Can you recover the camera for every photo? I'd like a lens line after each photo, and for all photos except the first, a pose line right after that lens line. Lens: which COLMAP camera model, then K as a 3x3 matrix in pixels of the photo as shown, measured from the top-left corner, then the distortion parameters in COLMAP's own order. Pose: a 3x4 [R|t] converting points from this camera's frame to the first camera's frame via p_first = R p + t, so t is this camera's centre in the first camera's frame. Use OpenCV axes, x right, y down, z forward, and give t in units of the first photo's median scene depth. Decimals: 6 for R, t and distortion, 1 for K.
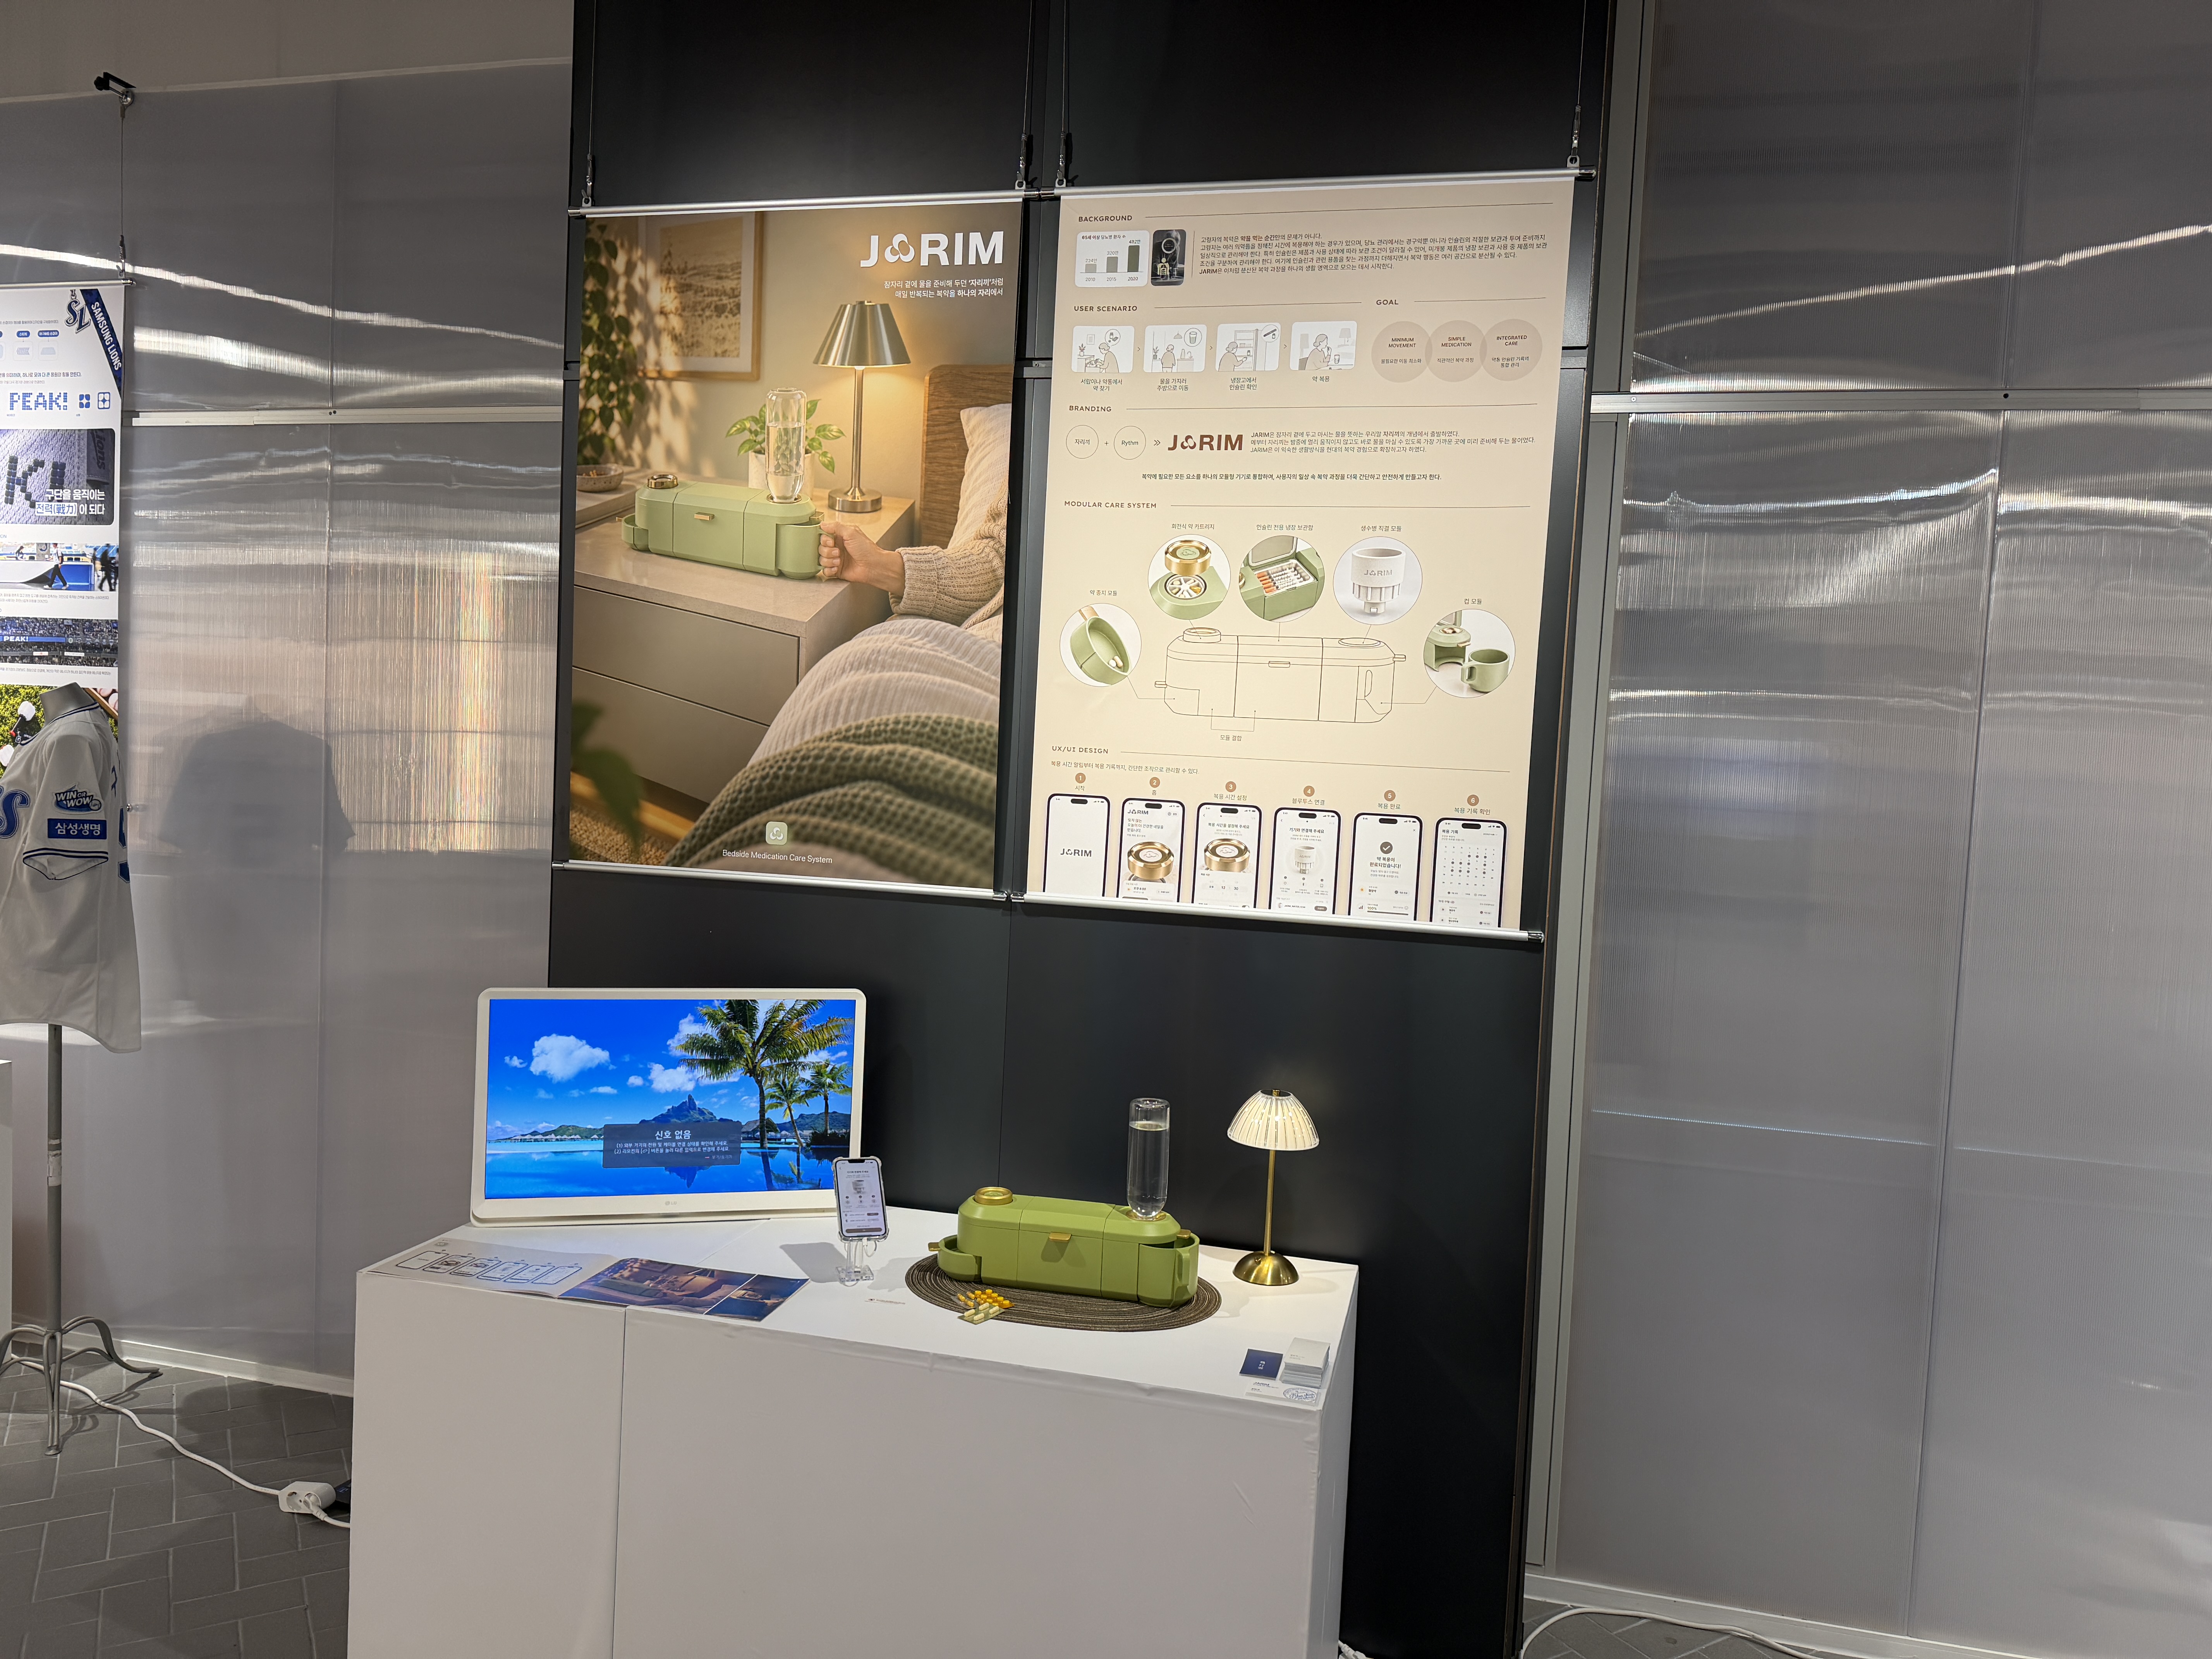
lens RADIAL K [[1571.5, 0, 1106.0], [0, 1571.5, 829.5], [0, 0, 1]] dist [0.001948, 0.001779]
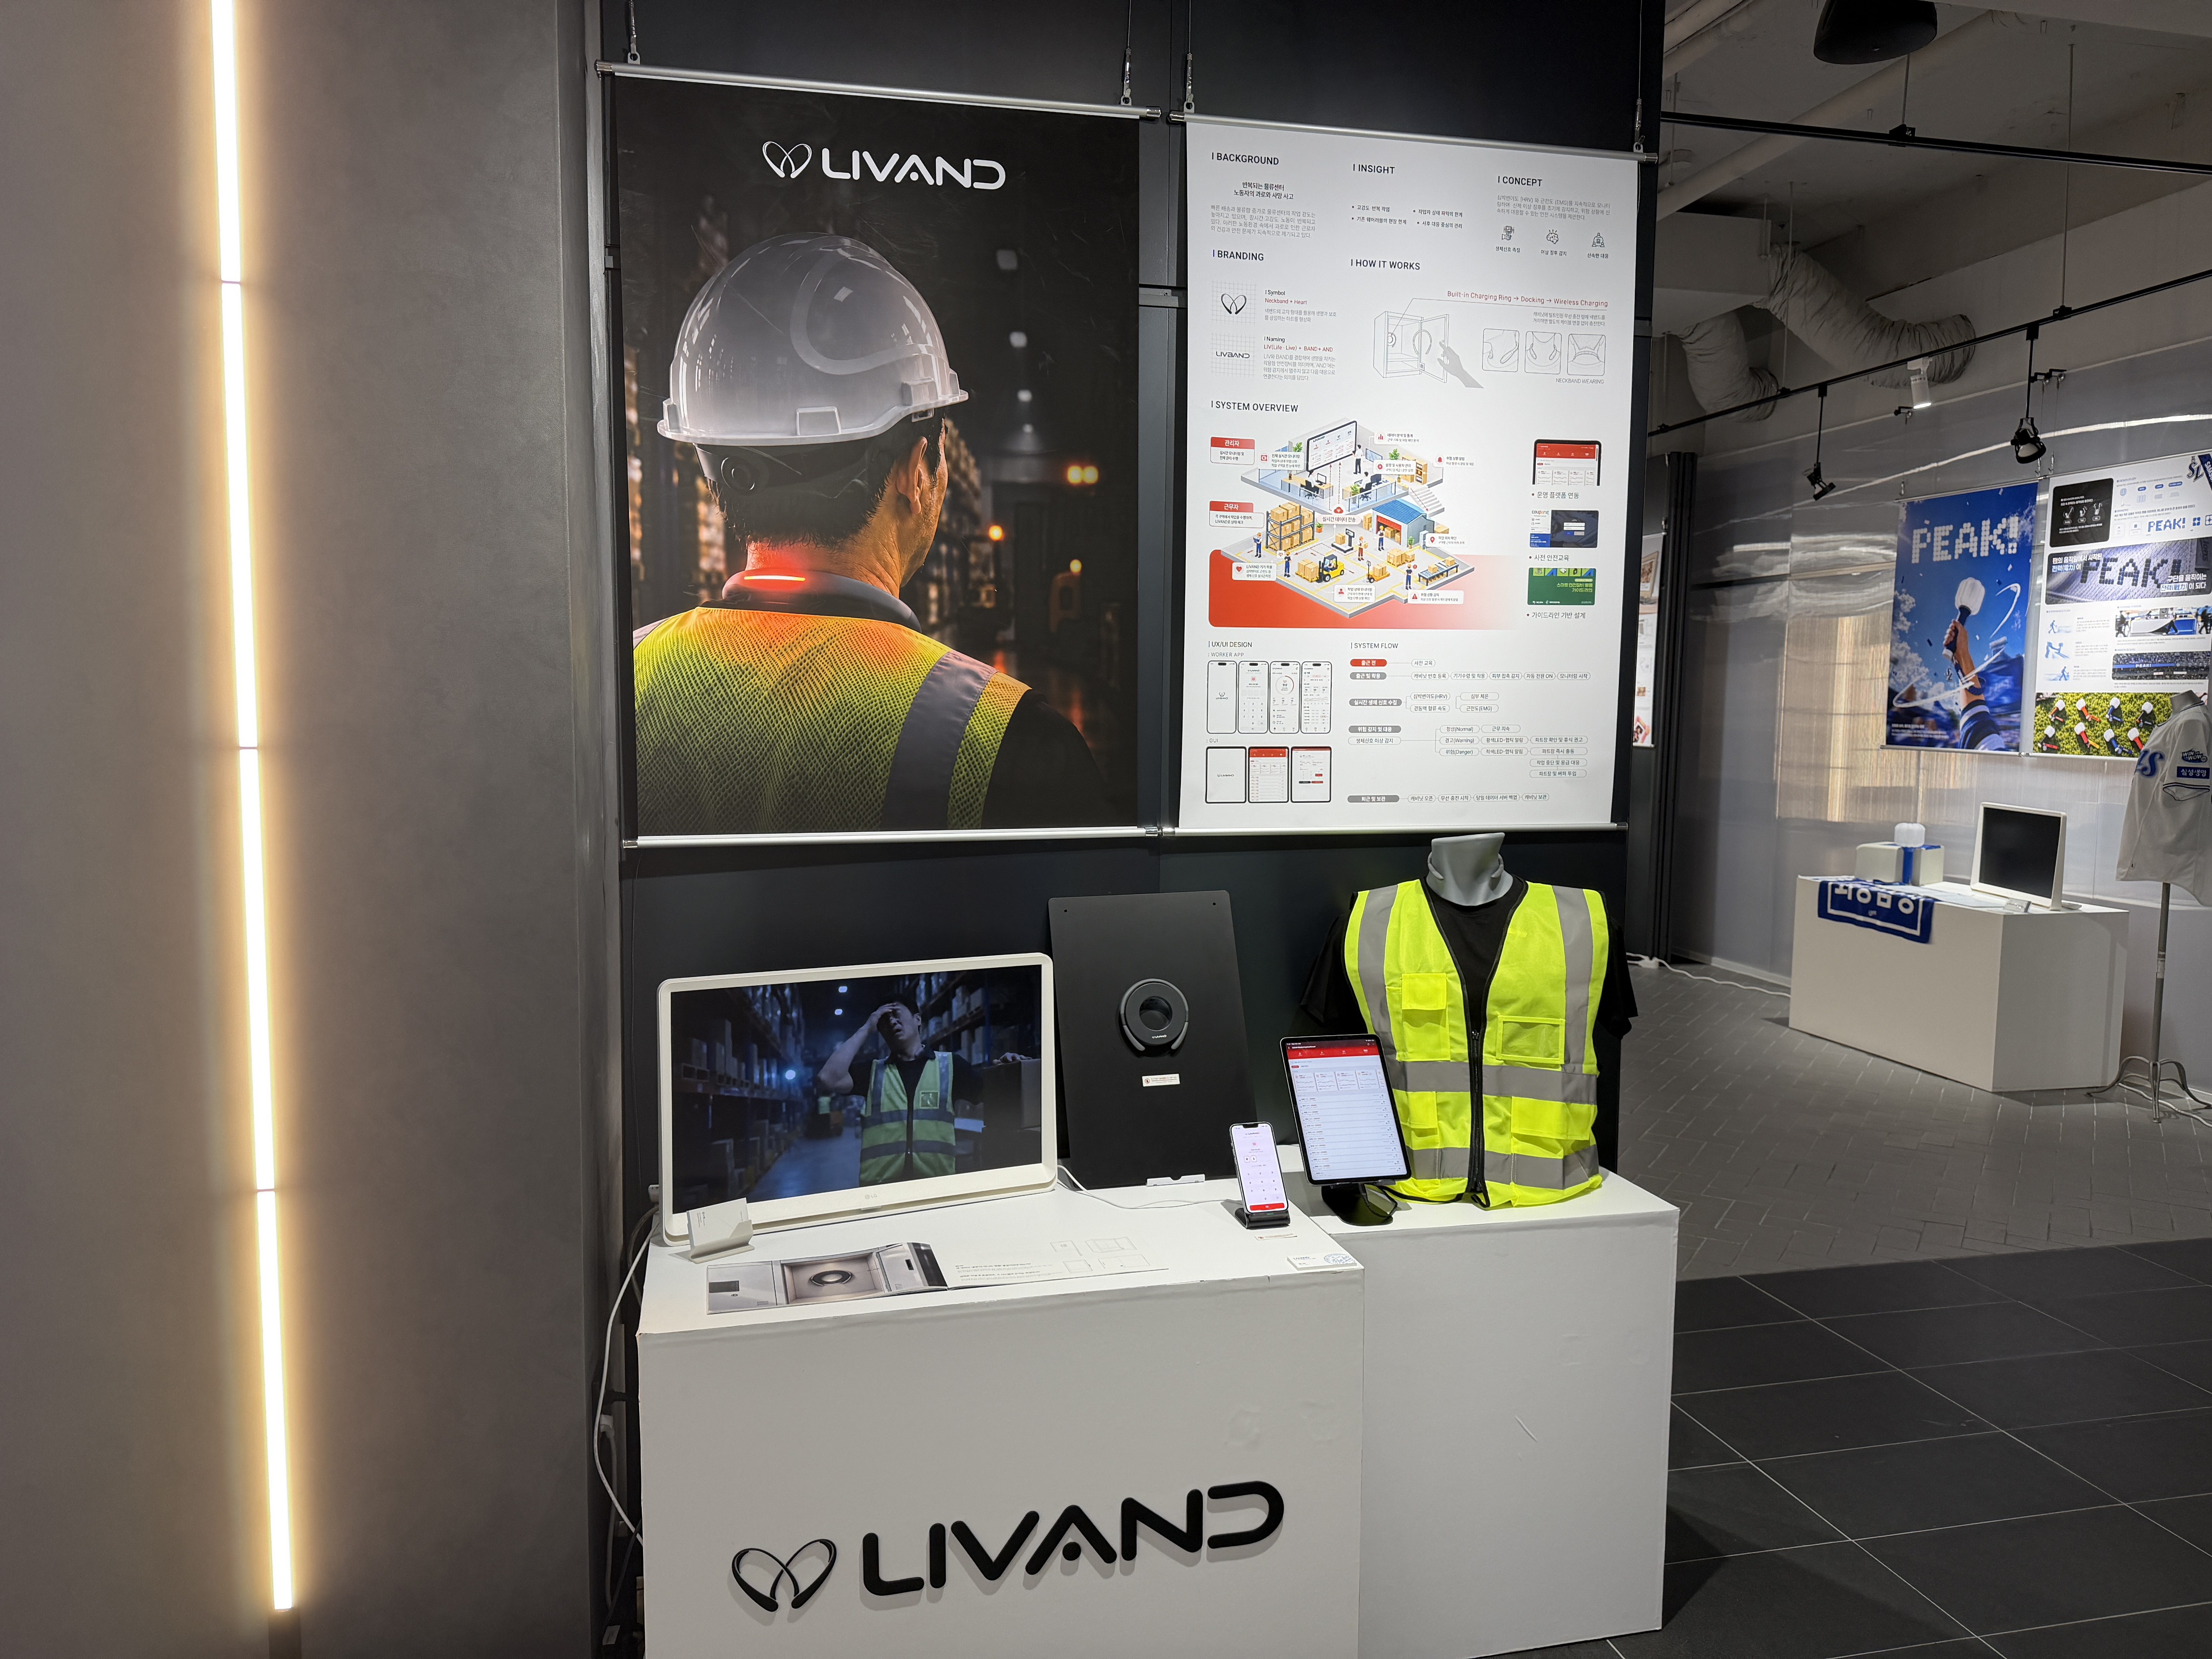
lens RADIAL K [[1571.5, 0, 1106.0], [0, 1571.5, 829.5], [0, 0, 1]] dist [0.001948, 0.001779]
pose [[0.464640, 0.038137, -0.884678, 0.305686], [-0.039786, 0.998962, 0.022168, 0.064278], [0.884605, 0.024898, 0.465675, -0.796988]]
